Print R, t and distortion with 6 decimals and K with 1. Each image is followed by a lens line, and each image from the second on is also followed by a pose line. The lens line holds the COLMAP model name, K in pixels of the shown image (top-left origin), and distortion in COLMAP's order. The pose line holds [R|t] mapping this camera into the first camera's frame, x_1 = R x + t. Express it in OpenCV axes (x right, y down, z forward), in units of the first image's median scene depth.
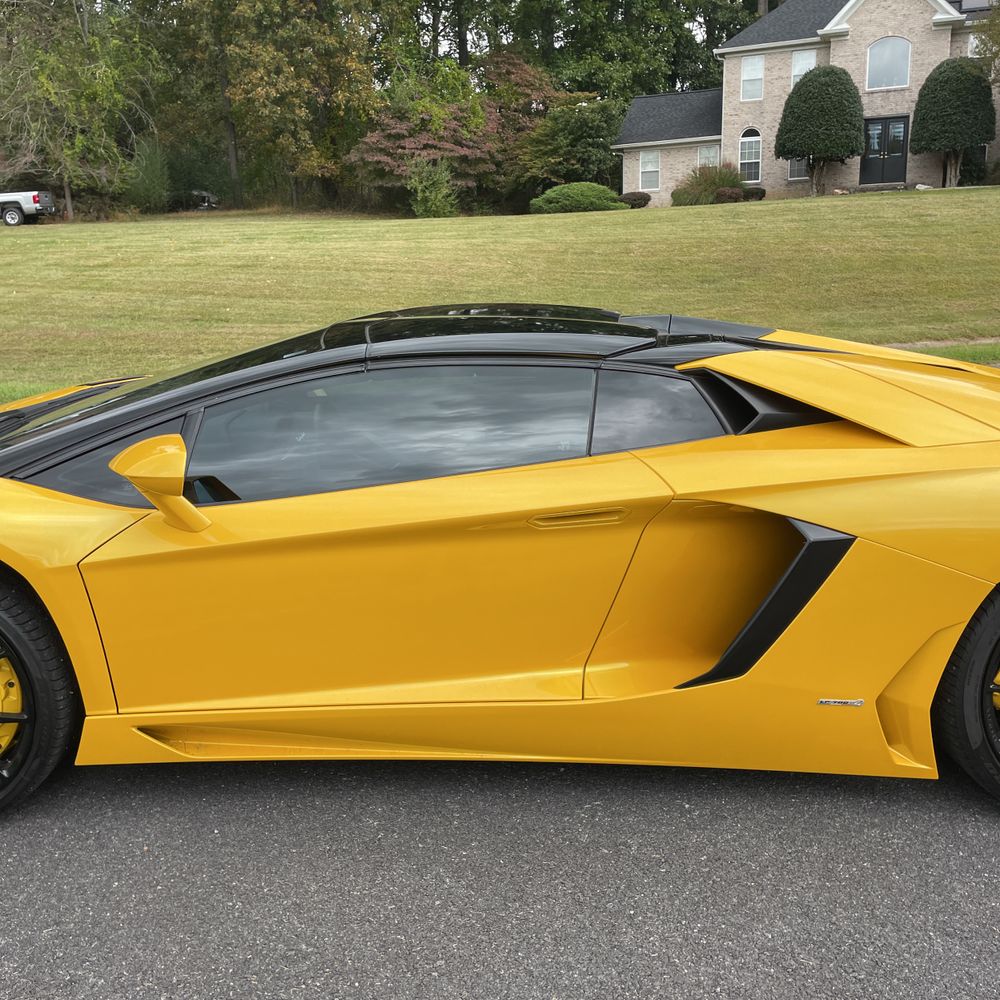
lens RADIAL K [[1022.5, 0, 509.9], [0, 1022.5, 492.7], [0, 0, 1]] dist [0.032407, 0.000000]
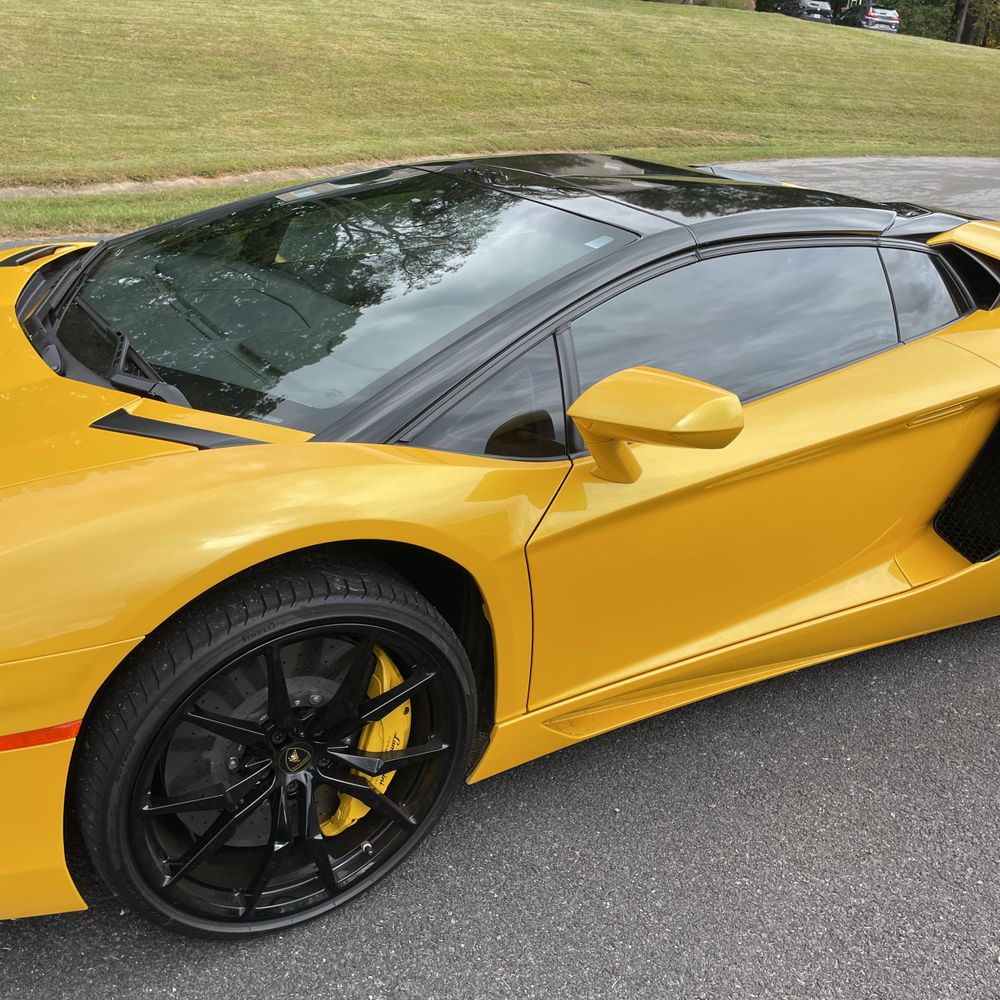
lens RADIAL K [[1022.5, 0, 503.8], [0, 1022.5, 492.4], [0, 0, 1]] dist [0.032407, 0.000000]
pose [[0.867376, -0.141836, 0.477013, -0.073303], [0.051900, 0.979079, 0.196750, -0.010871], [-0.494939, -0.145899, 0.856591, 0.033696]]
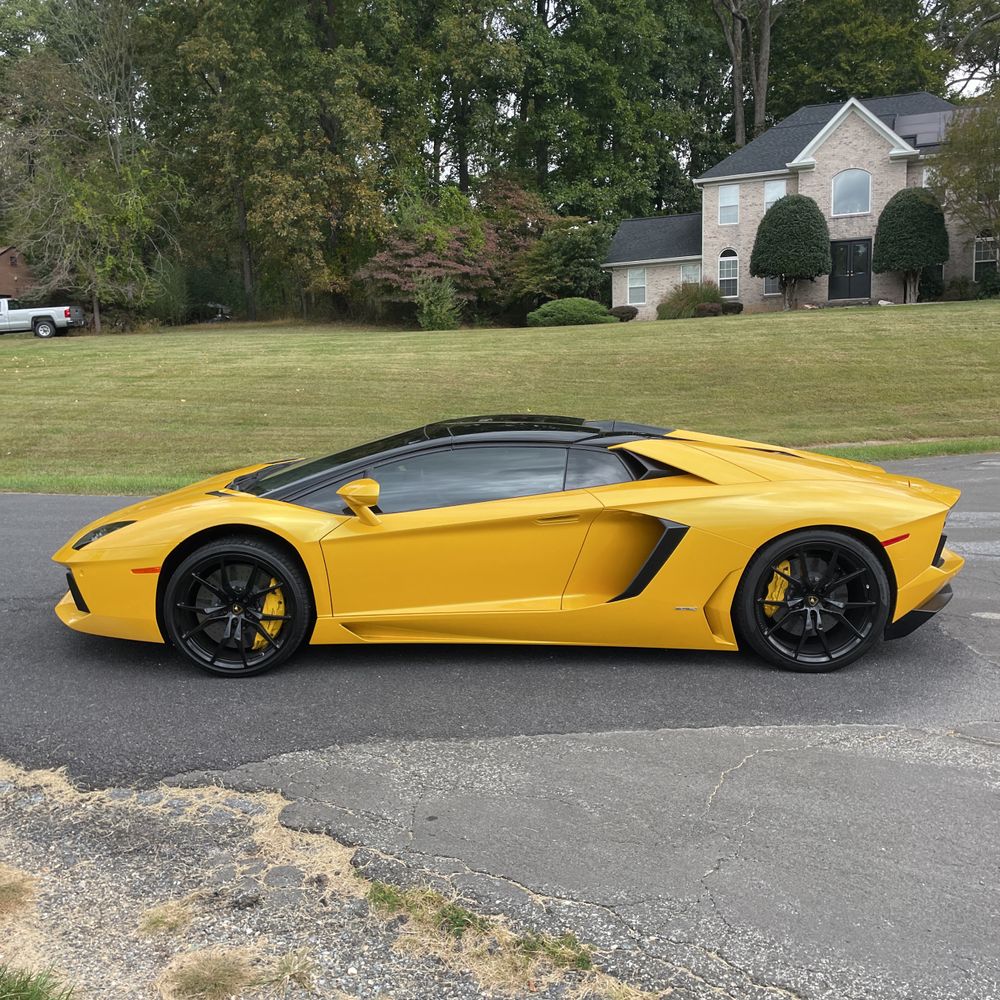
lens RADIAL K [[1022.5, 0, 522.4], [0, 1022.5, 513.5], [0, 0, 1]] dist [0.032407, 0.000000]
pose [[0.999880, -0.003827, 0.015018, -0.003428], [0.004994, 0.996903, -0.078476, 0.016661], [-0.014671, 0.078542, 0.996803, -0.100832]]
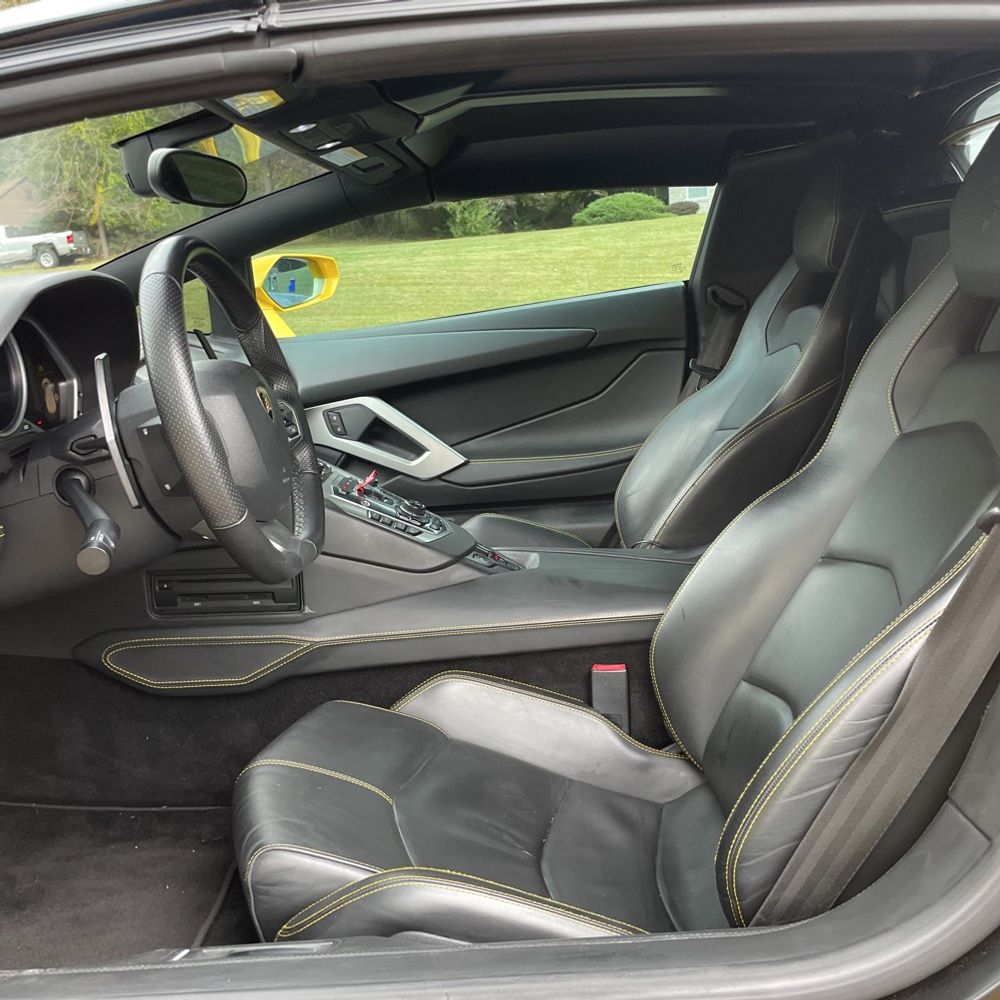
lens RADIAL K [[1022.5, 0, 502.0], [0, 1022.5, 502.4], [0, 0, 1]] dist [0.032407, 0.000000]
pose [[0.998022, -0.033699, -0.053067, -0.006841], [0.032589, 0.999234, -0.021644, 0.001810], [0.053756, 0.019872, 0.998356, 0.075053]]
